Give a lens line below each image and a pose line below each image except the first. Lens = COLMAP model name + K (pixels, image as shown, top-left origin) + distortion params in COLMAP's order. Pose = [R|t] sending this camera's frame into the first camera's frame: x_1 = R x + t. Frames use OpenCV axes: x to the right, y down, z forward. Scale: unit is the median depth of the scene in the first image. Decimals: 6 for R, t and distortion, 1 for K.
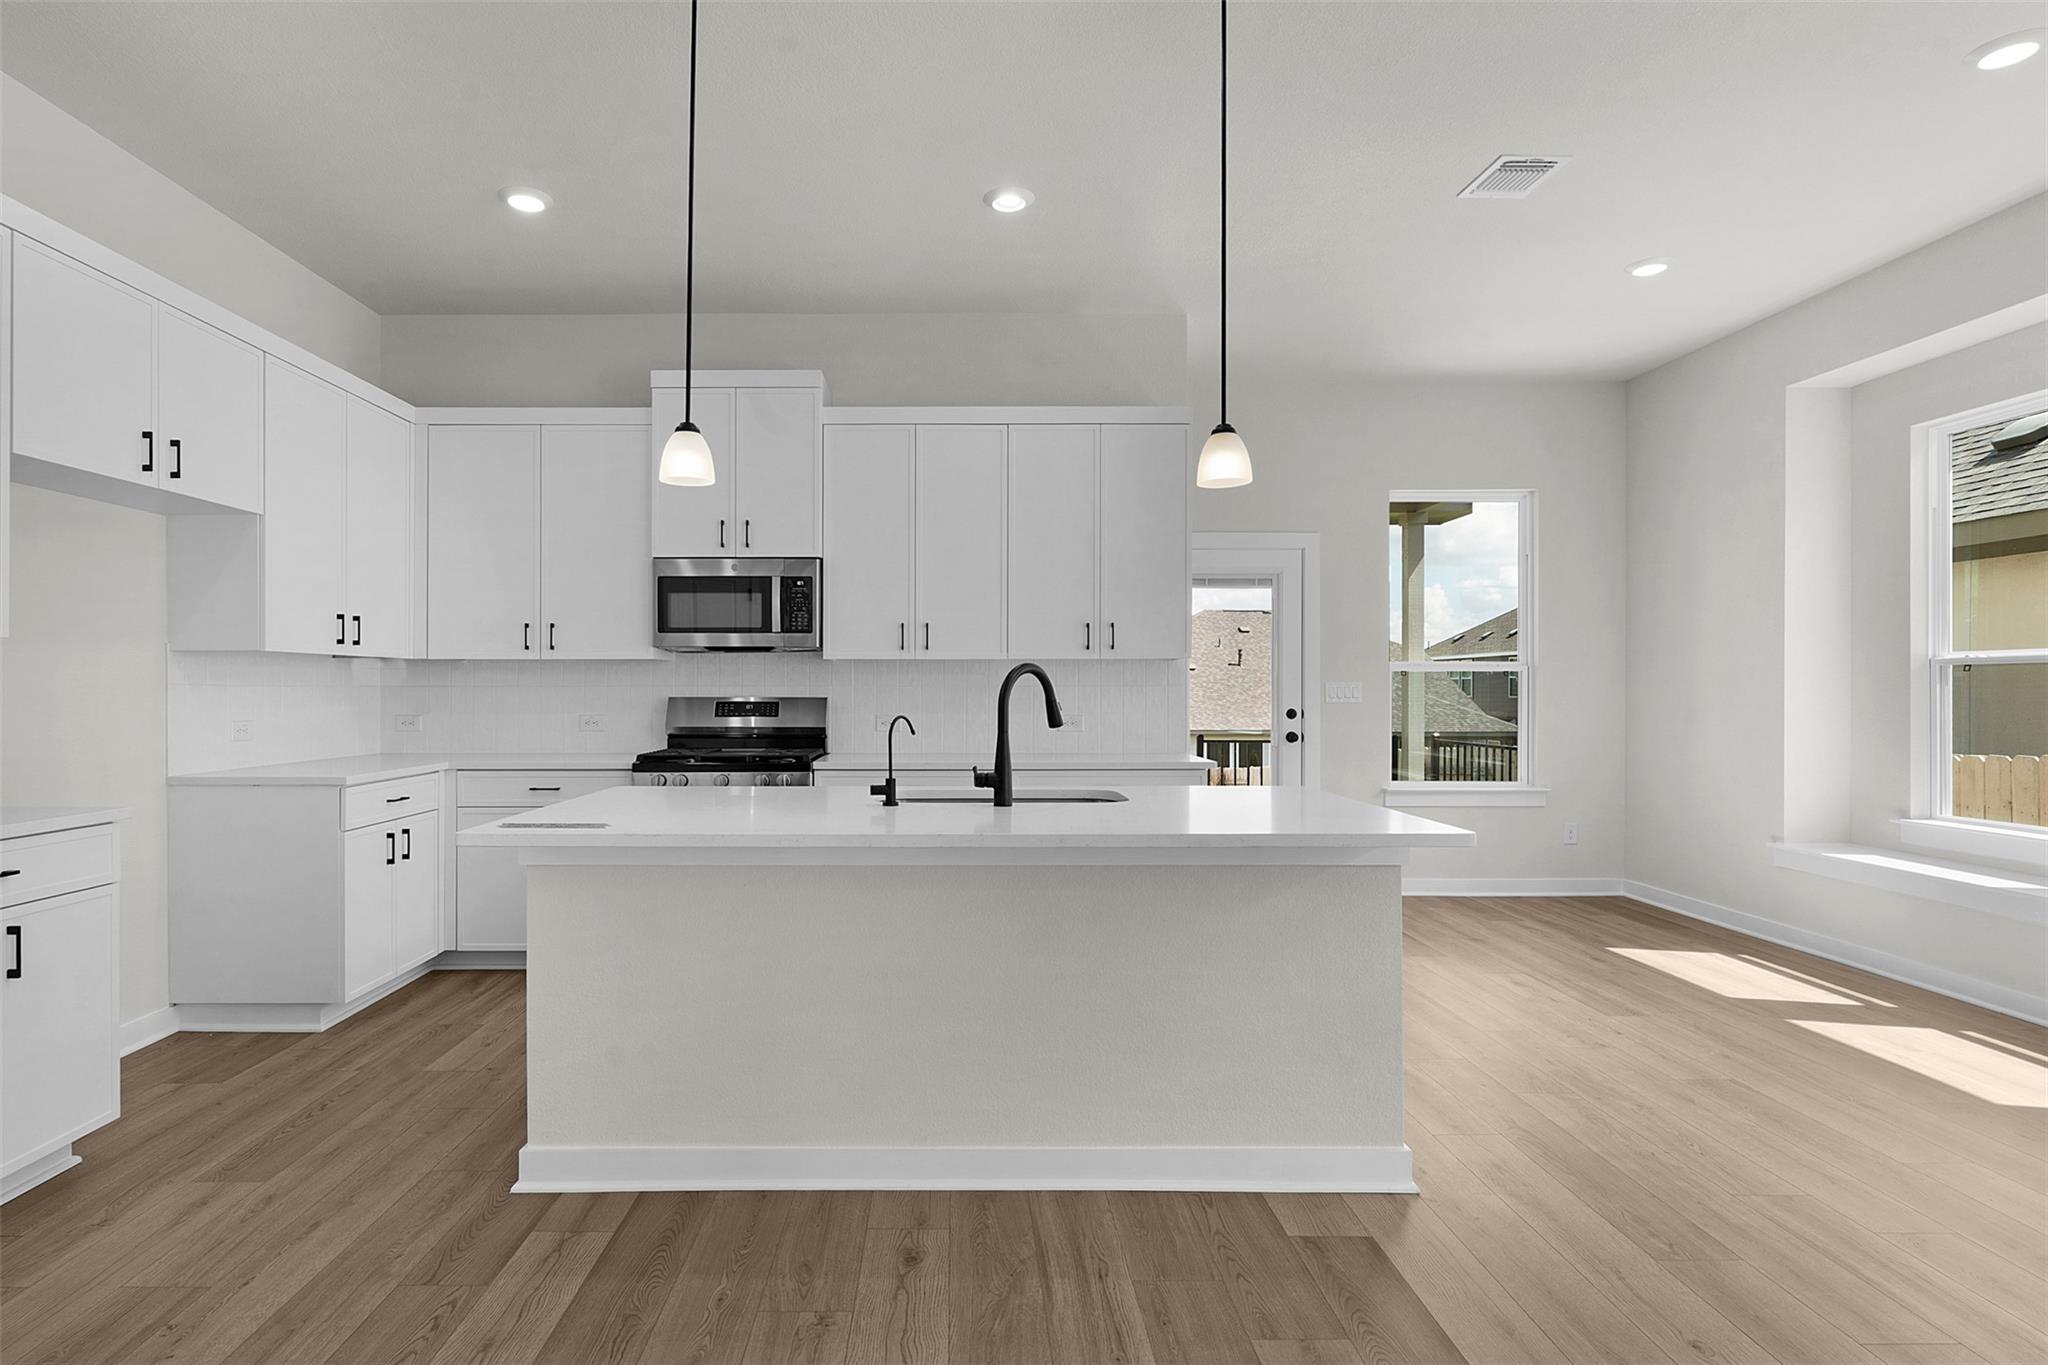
lens RADIAL K [[1008.1, 0, 1021.2], [0, 1008.1, 678.9], [0, 0, 1]] dist [-0.006699, -0.000161]
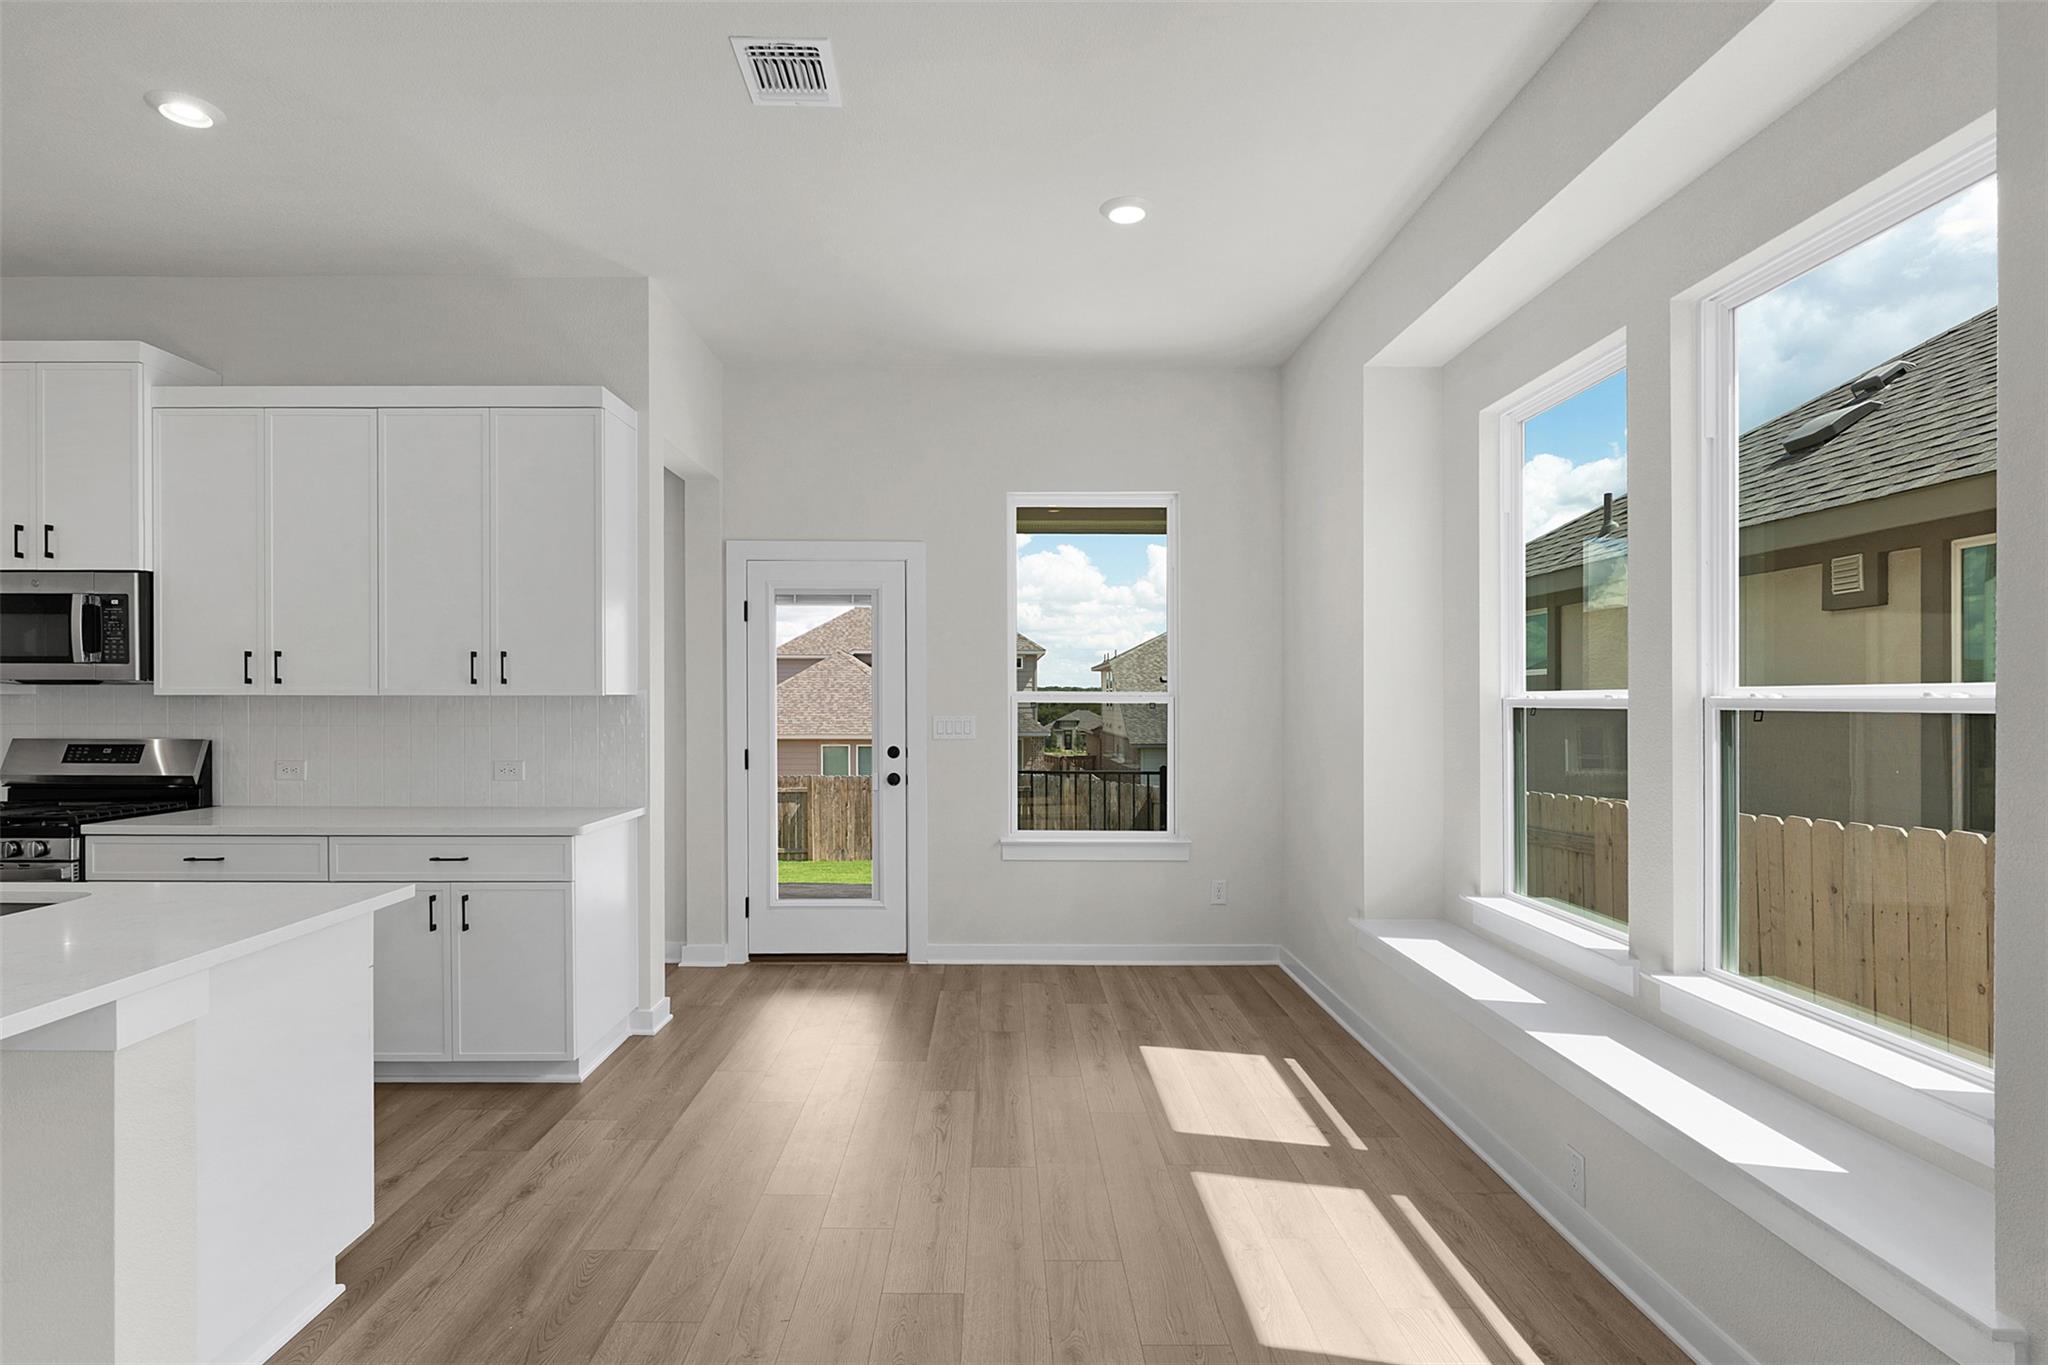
lens RADIAL K [[1008.1, 0, 1023.2], [0, 1008.1, 687.4], [0, 0, 1]] dist [-0.006699, -0.000161]
pose [[0.999997, 0.001675, 0.001955, 0.489661], [-0.001666, 0.999988, -0.004547, -0.022375], [-0.001962, 0.004544, 0.999988, 0.178495]]
